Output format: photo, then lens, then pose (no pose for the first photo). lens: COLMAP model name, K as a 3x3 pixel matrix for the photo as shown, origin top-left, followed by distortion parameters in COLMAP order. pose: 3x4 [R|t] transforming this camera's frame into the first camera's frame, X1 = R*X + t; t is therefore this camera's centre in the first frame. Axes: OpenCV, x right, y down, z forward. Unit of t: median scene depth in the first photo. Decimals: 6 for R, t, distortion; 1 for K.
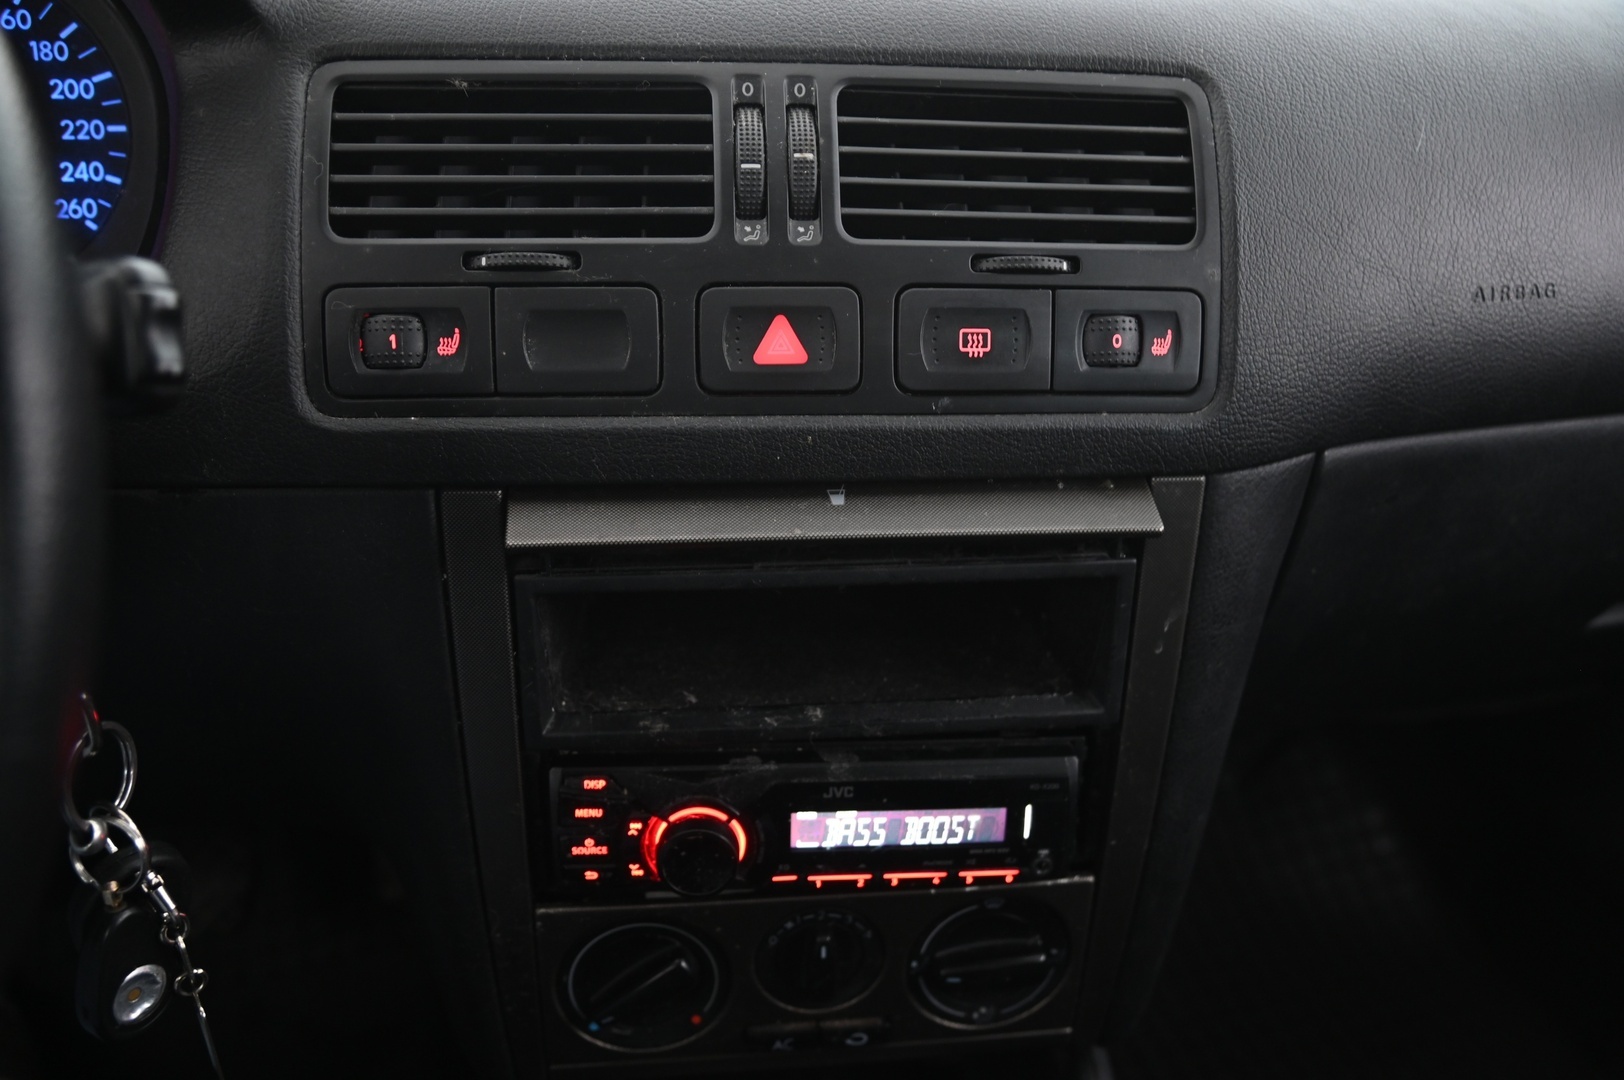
lens RADIAL K [[1238.2, 0, 812.0], [0, 1238.2, 540.0], [0, 0, 1]] dist [-0.007490, 0.055026]
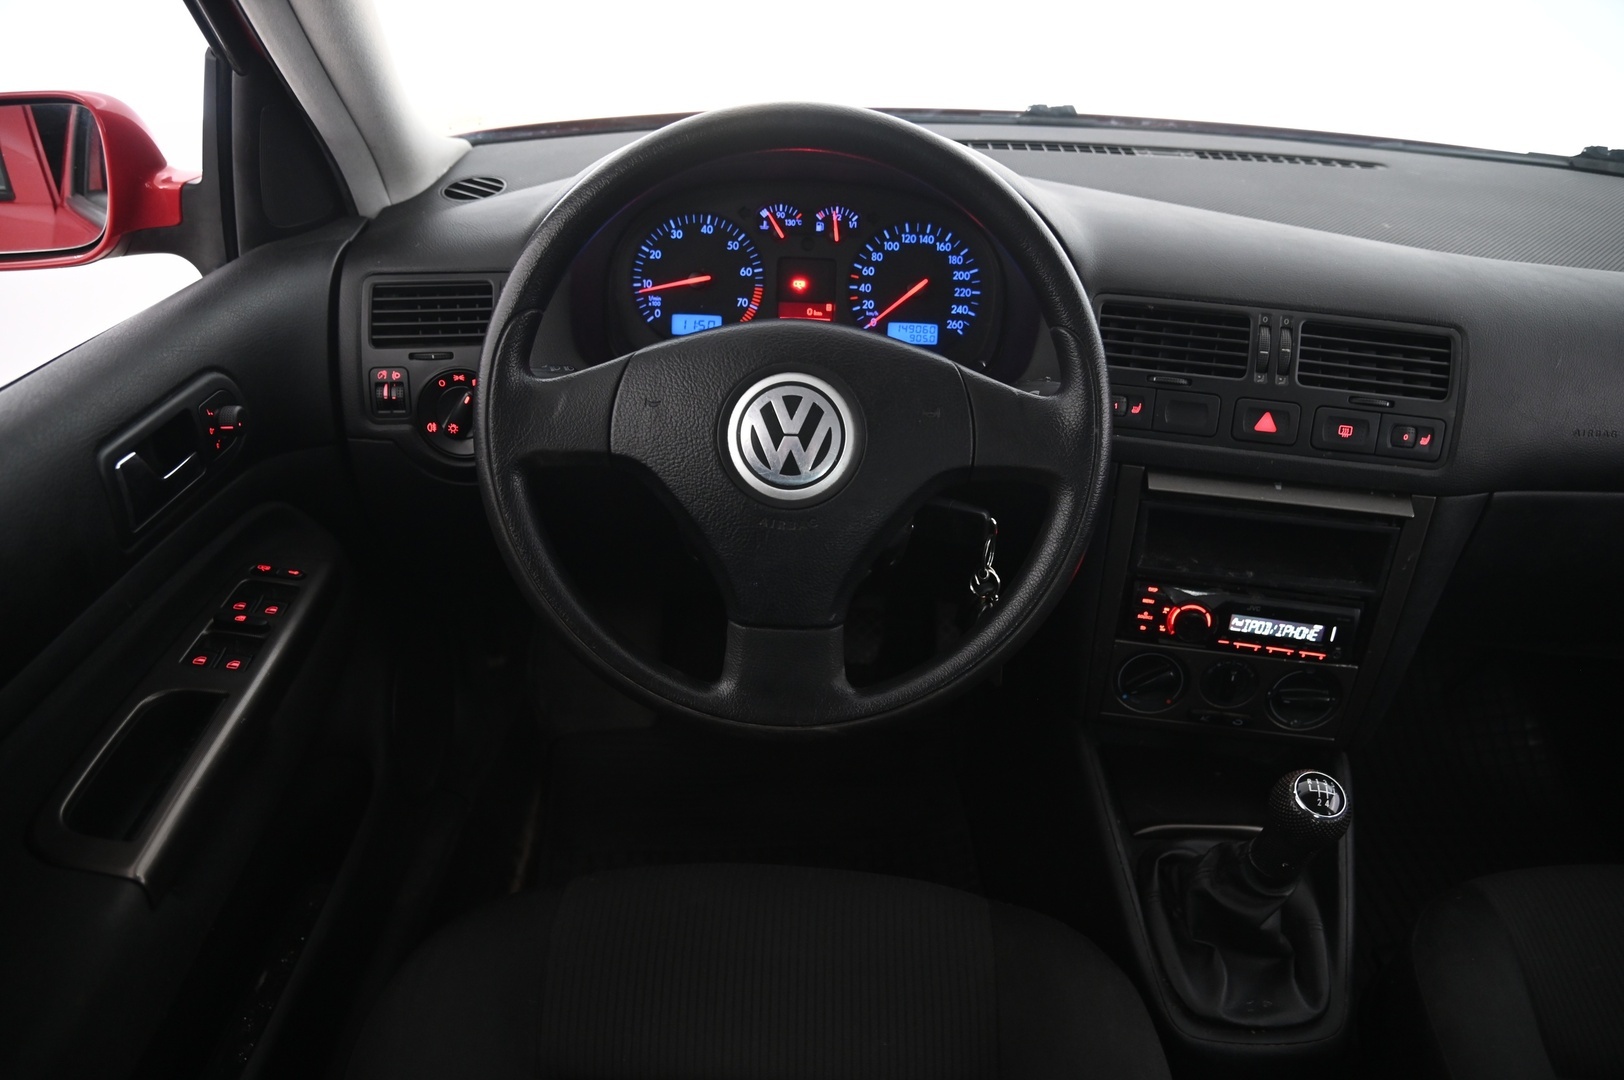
lens RADIAL K [[1151.3, 0, 812.2], [0, 1151.3, 568.0], [0, 0, 1]] dist [-0.102854, 0.061375]
pose [[0.963309, 0.140461, -0.228706, -0.328883], [-0.123626, 0.988559, 0.086416, 0.045826], [0.238227, -0.054971, 0.969653, -1.400015]]
